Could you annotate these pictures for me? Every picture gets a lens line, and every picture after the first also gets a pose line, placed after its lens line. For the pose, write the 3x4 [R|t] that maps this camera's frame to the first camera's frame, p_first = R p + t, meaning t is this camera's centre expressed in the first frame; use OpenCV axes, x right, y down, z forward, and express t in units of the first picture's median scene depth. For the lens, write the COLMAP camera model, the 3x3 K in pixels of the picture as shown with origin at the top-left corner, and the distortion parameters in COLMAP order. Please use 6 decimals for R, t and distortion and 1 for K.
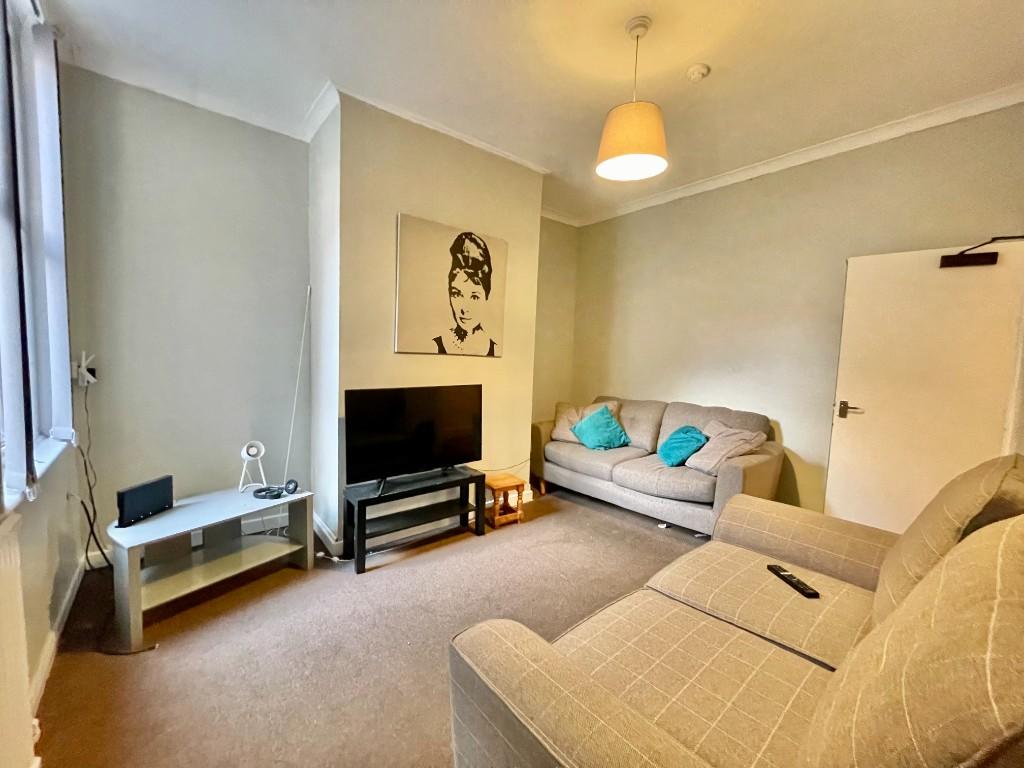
lens RADIAL K [[411.5, 0, 513.5], [0, 411.5, 386.3], [0, 0, 1]] dist [0.000290, -0.000015]
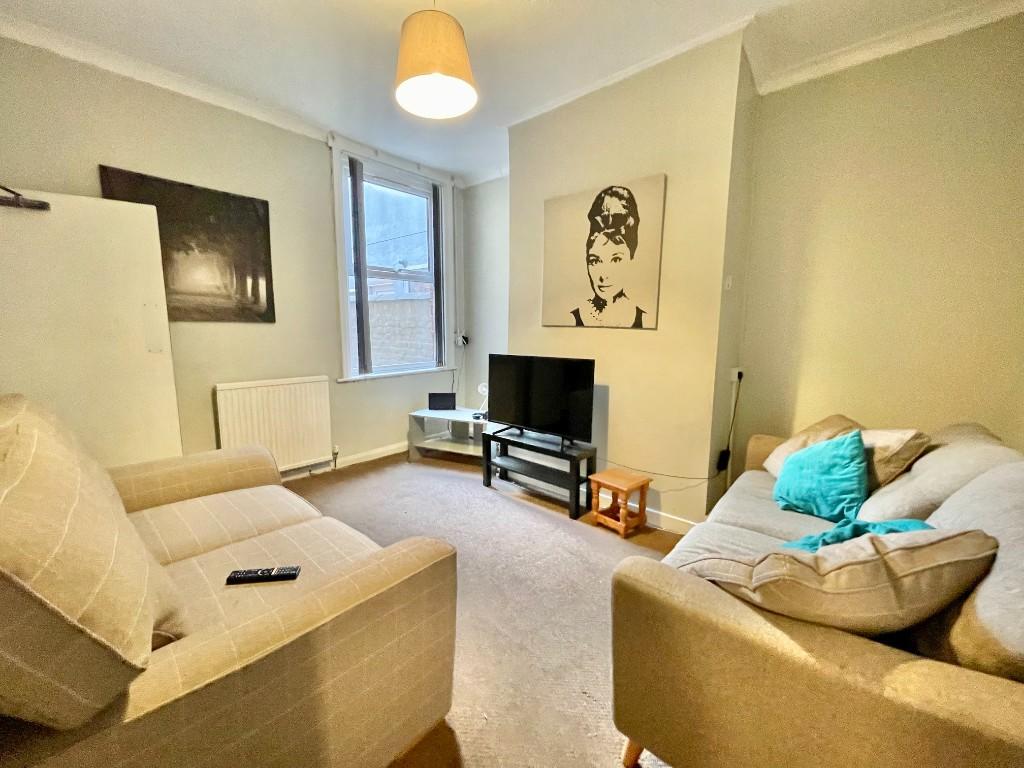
lens RADIAL K [[411.5, 0, 513.5], [0, 411.5, 386.3], [0, 0, 1]] dist [0.000290, -0.000015]
pose [[0.149501, 0.115597, -0.981981, 0.778877], [-0.081148, 0.991227, 0.104331, -0.025564], [0.985426, 0.064089, 0.157570, 0.687037]]
